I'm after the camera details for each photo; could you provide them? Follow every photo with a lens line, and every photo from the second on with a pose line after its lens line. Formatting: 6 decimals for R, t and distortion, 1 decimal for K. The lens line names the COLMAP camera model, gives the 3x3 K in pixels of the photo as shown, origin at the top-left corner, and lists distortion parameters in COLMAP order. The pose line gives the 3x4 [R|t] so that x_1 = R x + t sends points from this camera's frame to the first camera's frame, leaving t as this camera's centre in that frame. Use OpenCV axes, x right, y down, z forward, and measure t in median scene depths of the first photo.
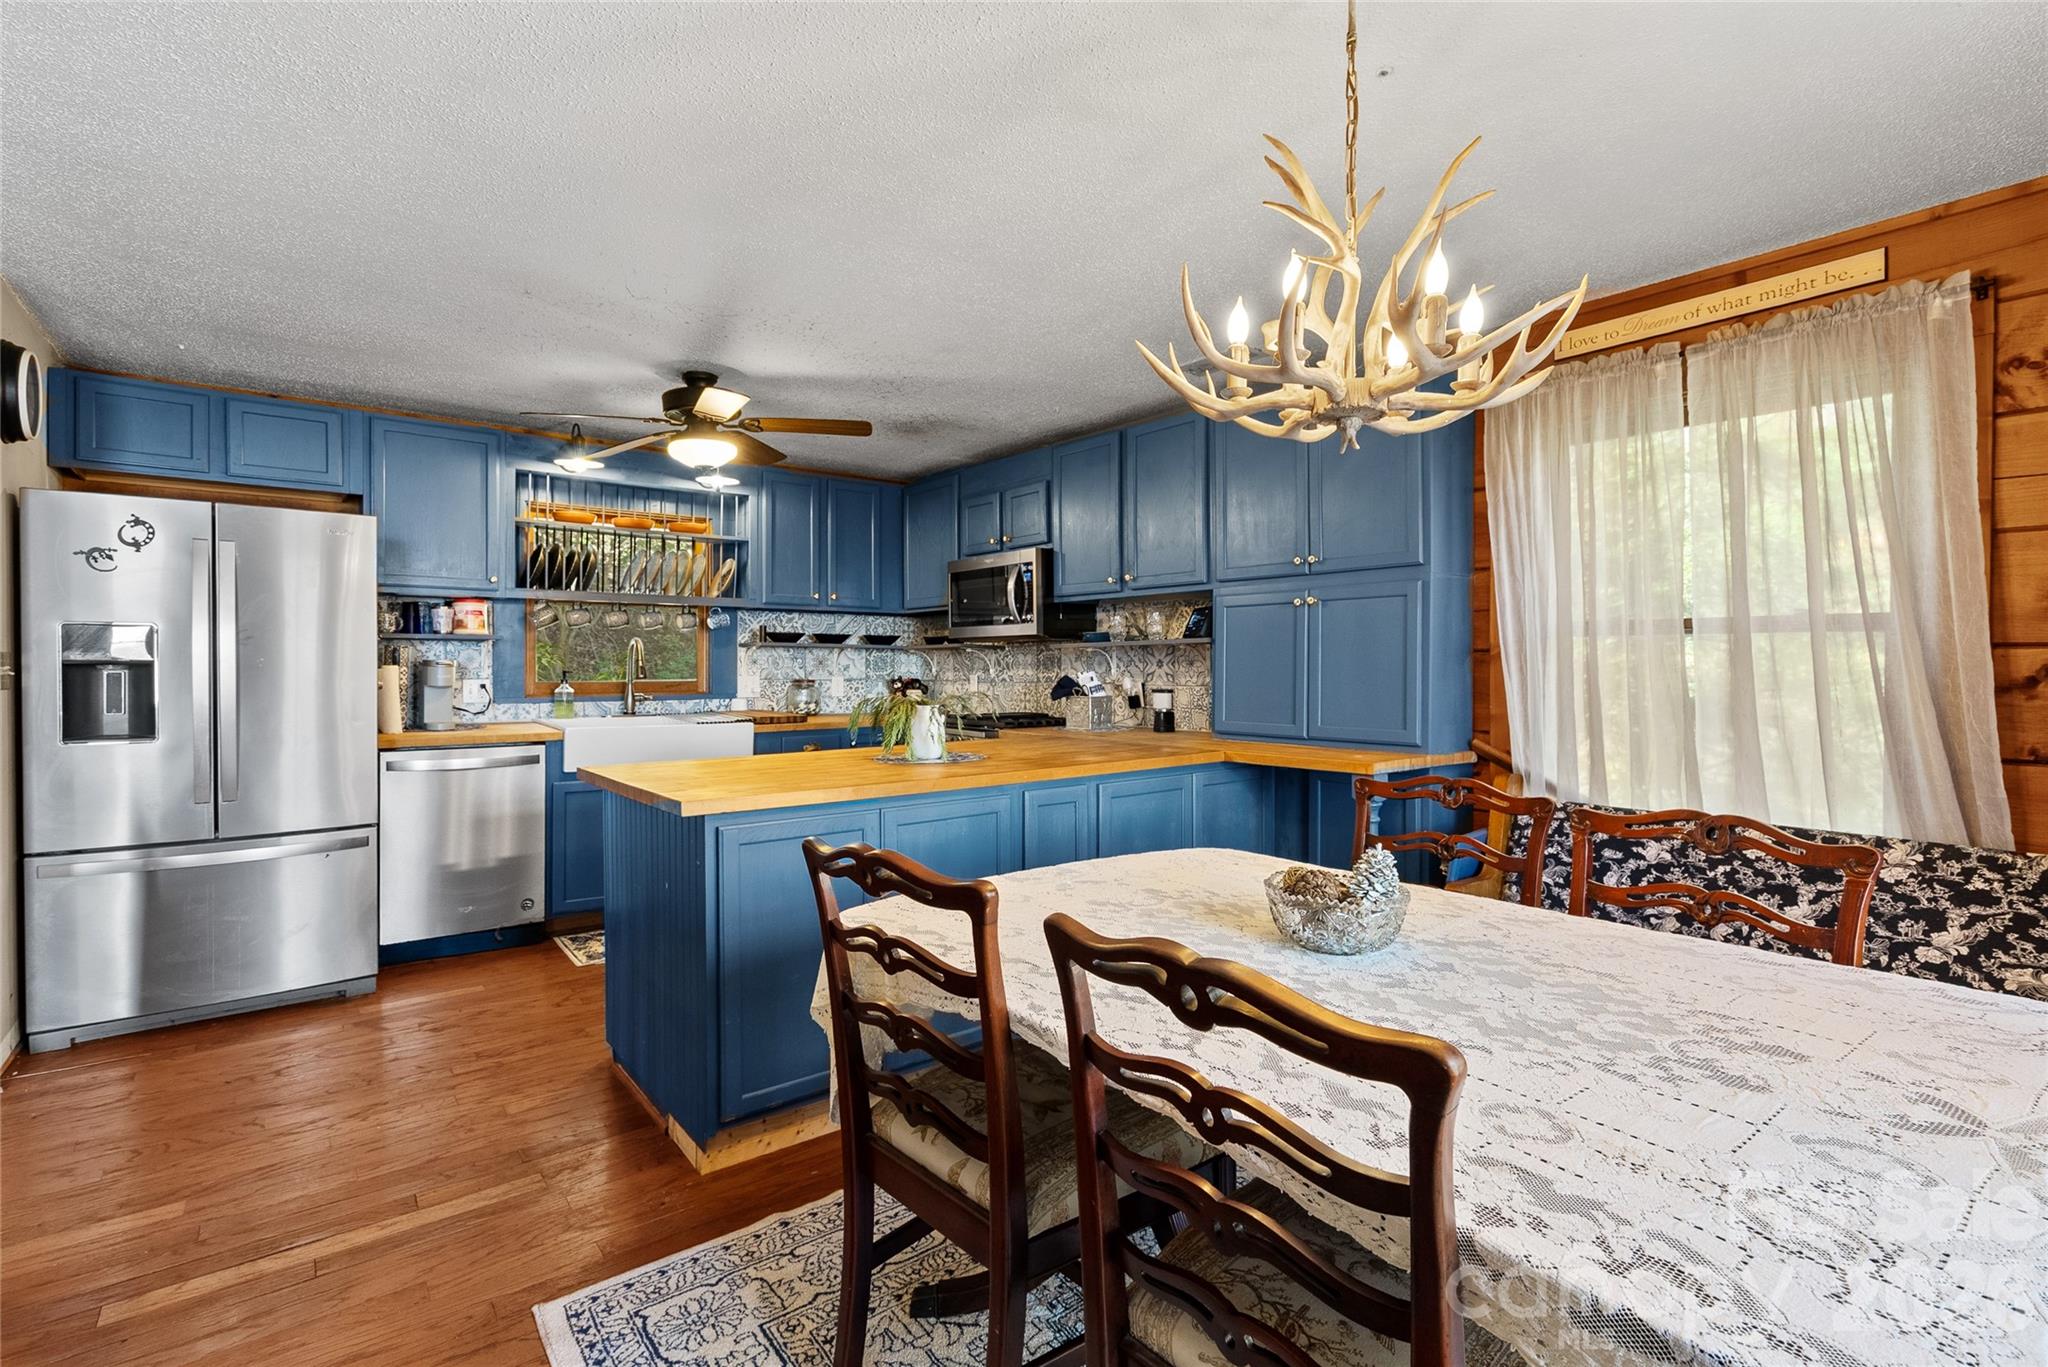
lens RADIAL K [[943.1, 0, 1027.2], [0, 943.1, 663.4], [0, 0, 1]] dist [0.000833, 0.000252]
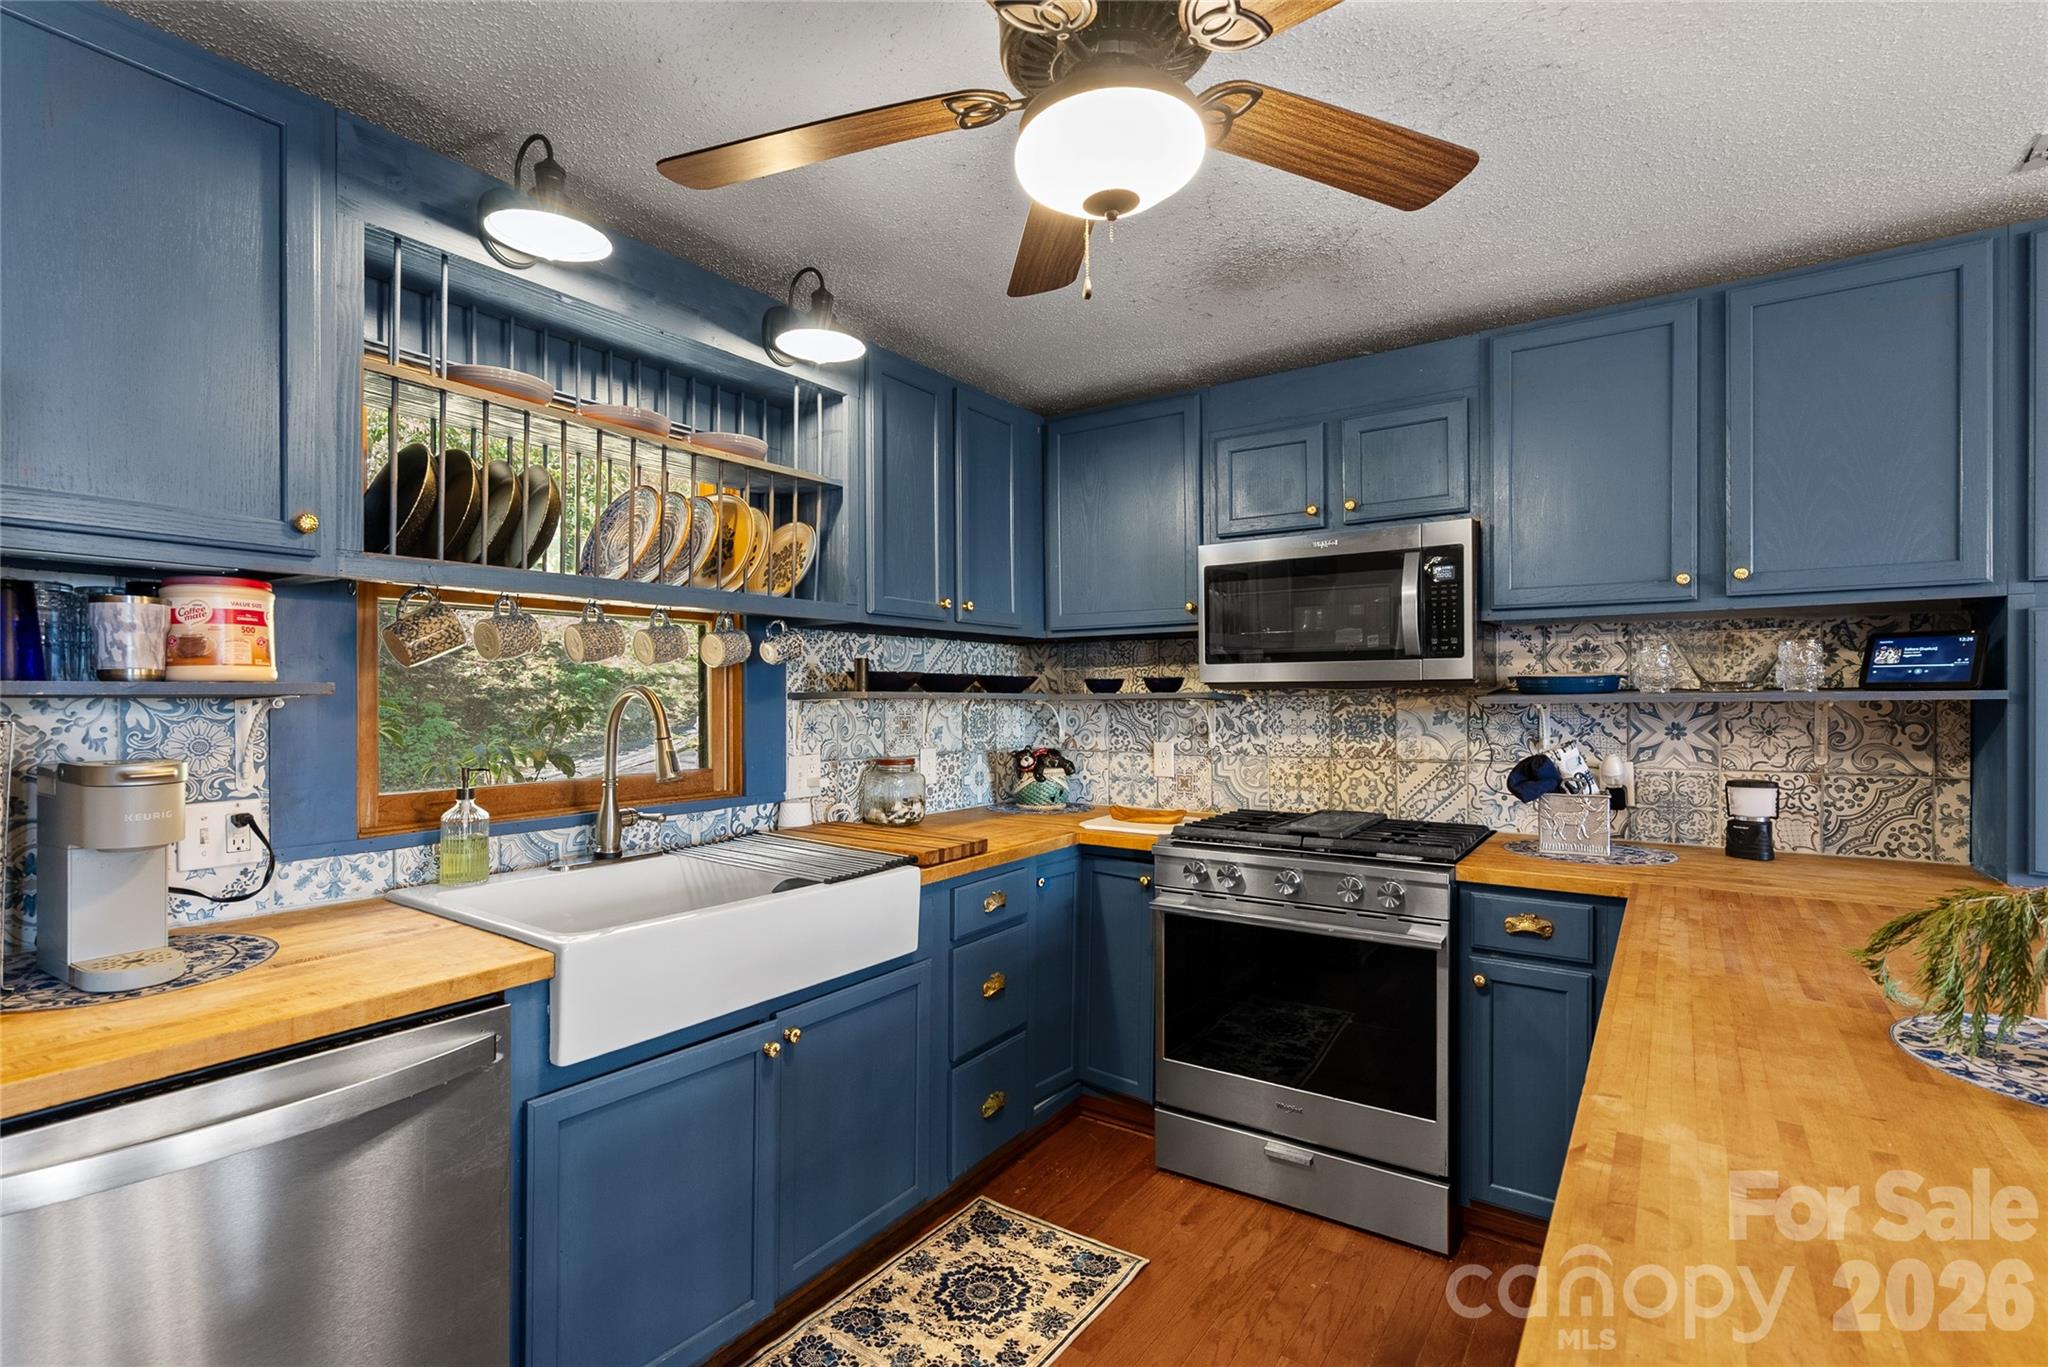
lens RADIAL K [[942.0, 0, 1021.8], [0, 942.0, 695.8], [0, 0, 1]] dist [-0.003064, 0.000918]
pose [[0.956639, -0.005379, 0.291227, -0.411117], [0.005240, 0.999985, 0.001257, -0.024140], [-0.291230, 0.000324, 0.956653, 0.587265]]
